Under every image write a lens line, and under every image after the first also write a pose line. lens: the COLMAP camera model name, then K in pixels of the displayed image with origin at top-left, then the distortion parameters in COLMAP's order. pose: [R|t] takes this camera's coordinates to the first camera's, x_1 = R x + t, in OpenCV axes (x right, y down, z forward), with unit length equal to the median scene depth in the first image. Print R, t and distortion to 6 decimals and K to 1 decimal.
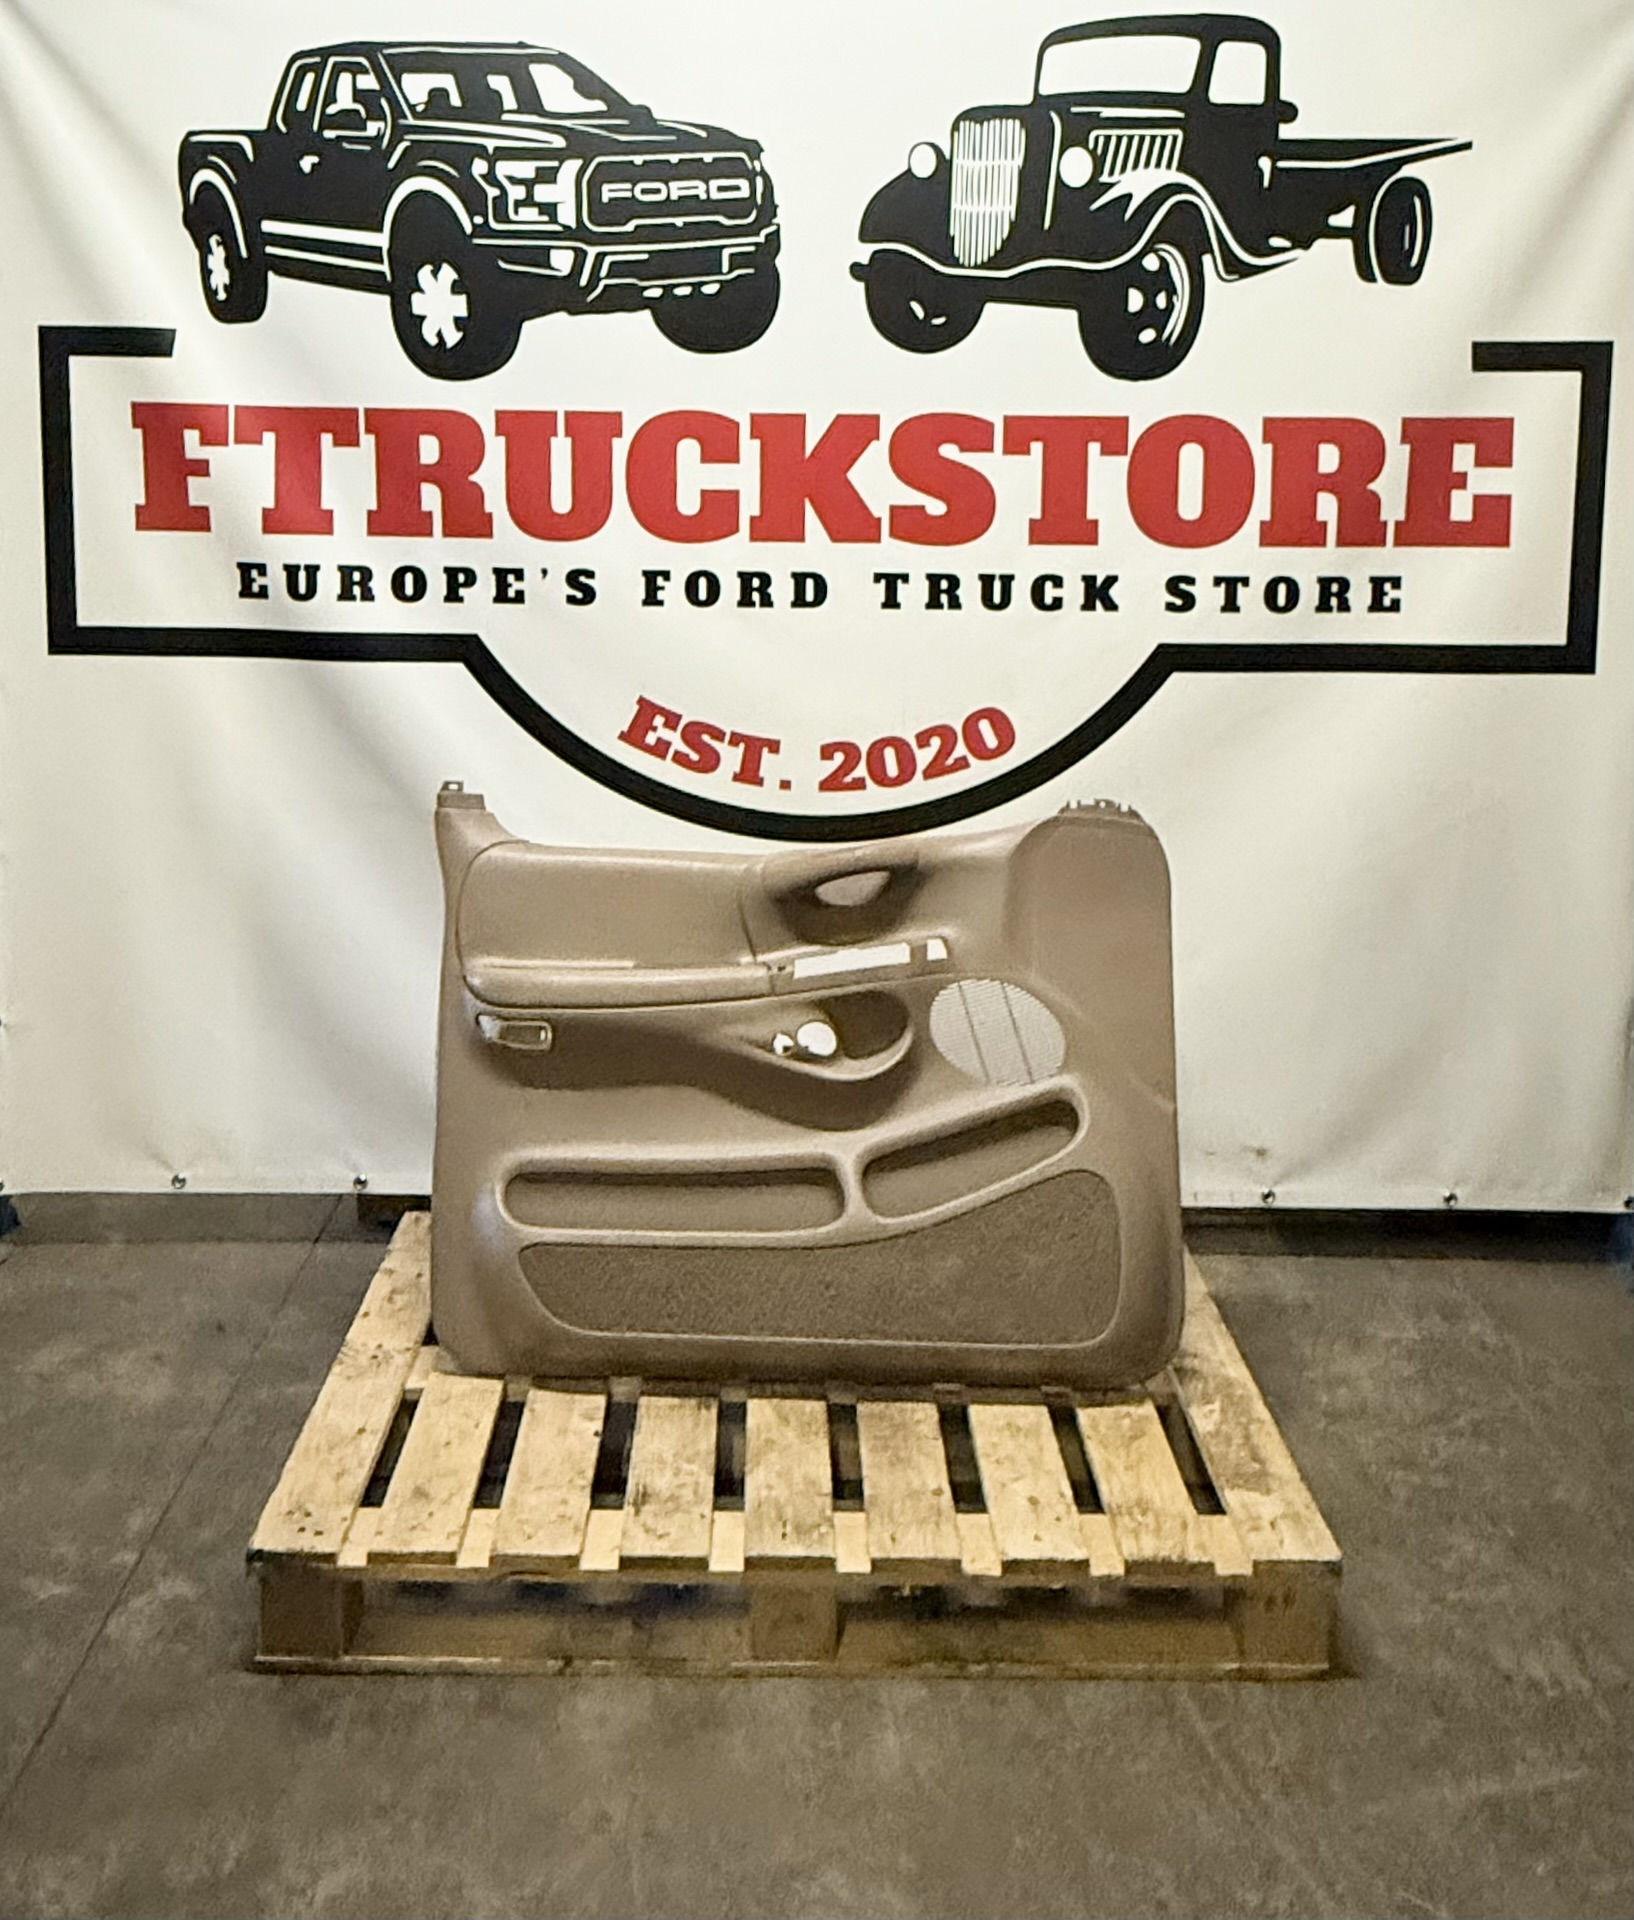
lens RADIAL K [[1965.7, 0, 747.1], [0, 1965.7, 583.8], [0, 0, 1]] dist [0.009812, -0.011173]
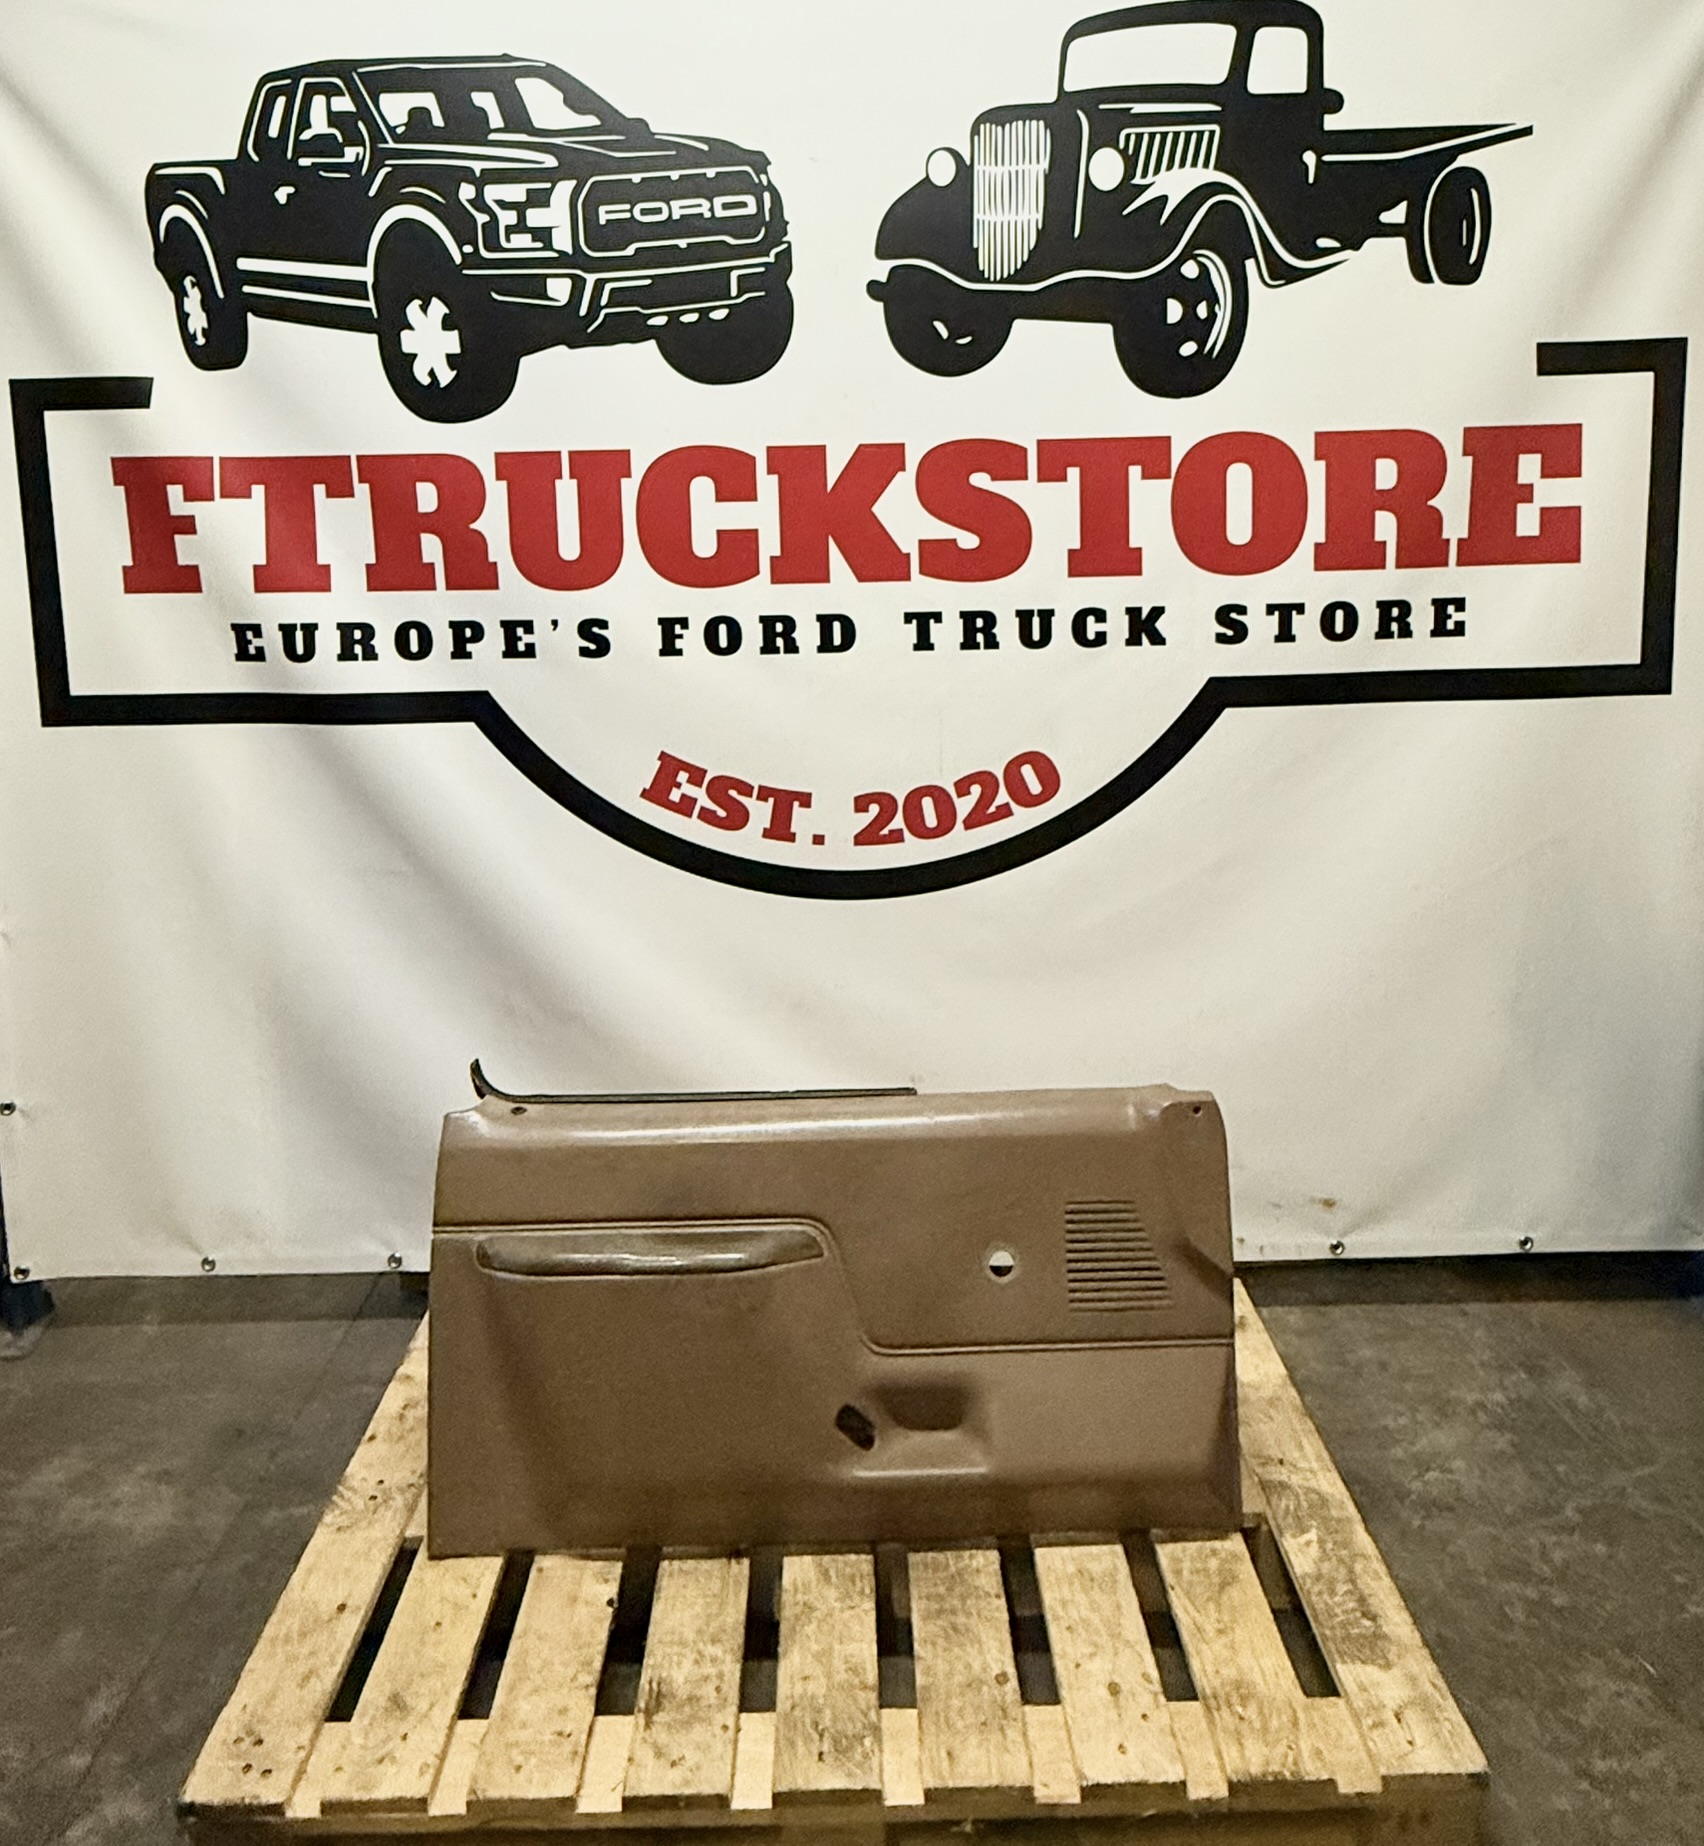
lens RADIAL K [[1425.4, 0, 852.7], [0, 1425.4, 650.4], [0, 0, 1]] dist [-0.009622, 0.012893]
pose [[0.999435, -0.033563, -0.002005, 0.040889], [0.033600, 0.999166, 0.023189, -0.004172], [0.001225, -0.023243, 0.999729, 0.320802]]
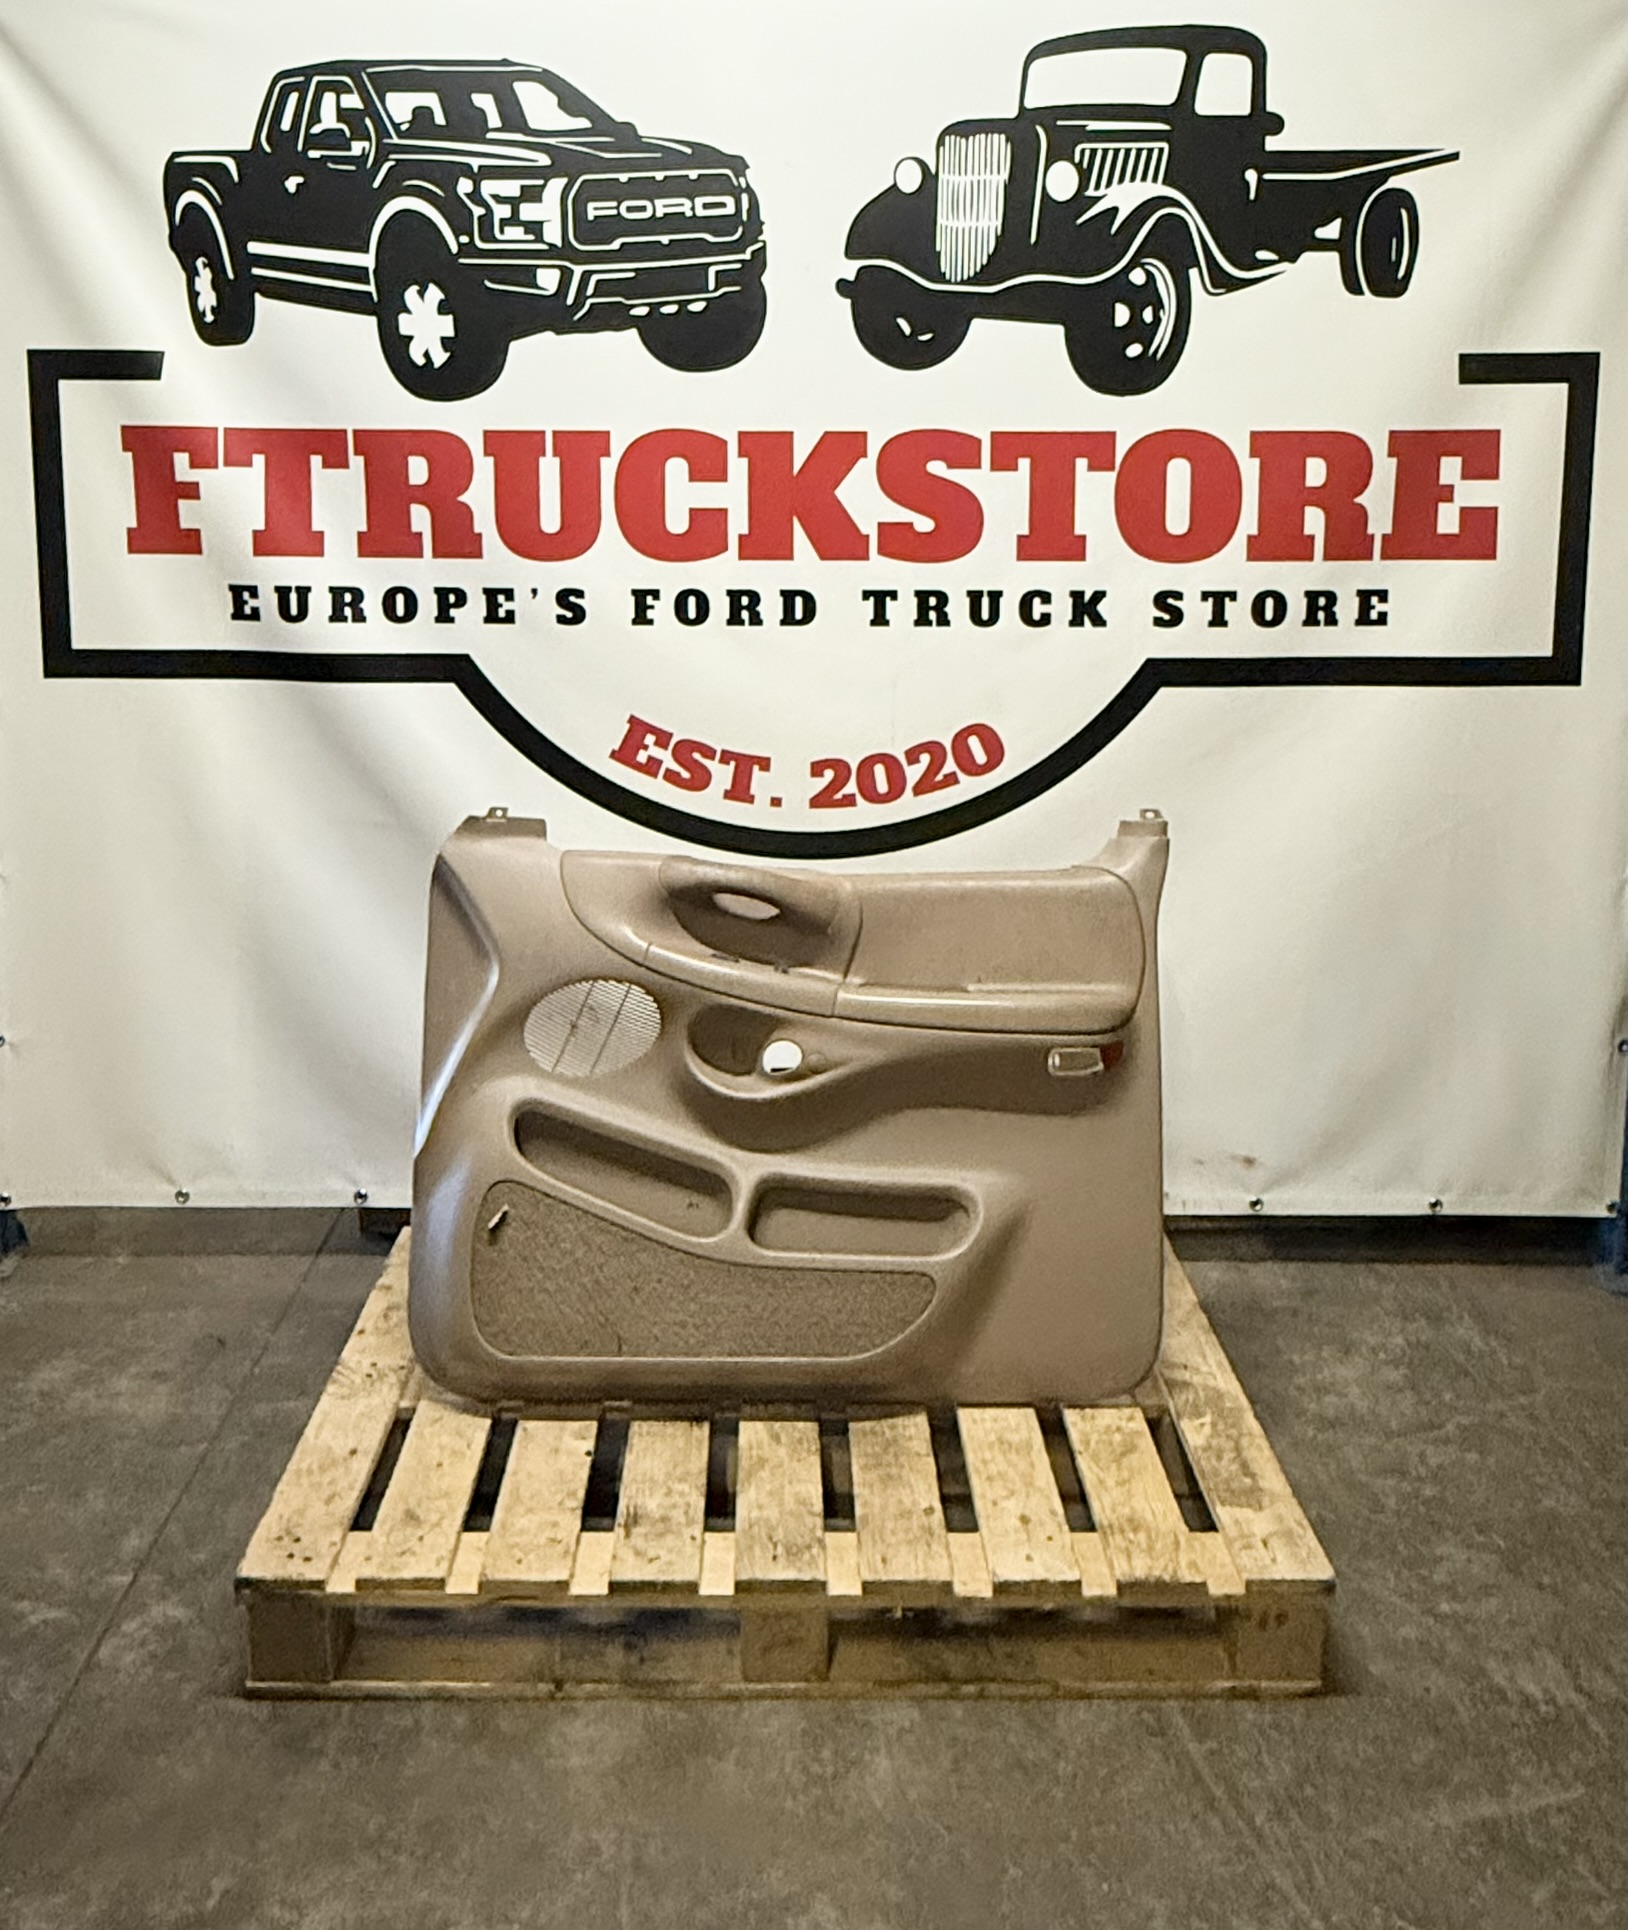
lens RADIAL K [[1823.7, 0, 759.4], [0, 1823.7, 638.9], [0, 0, 1]] dist [0.003074, 0.000763]
pose [[0.999970, -0.007756, -0.000028, 0.011795], [0.007754, 0.999728, 0.021982, -0.001522], [-0.000142, -0.021982, 0.999758, 0.069848]]
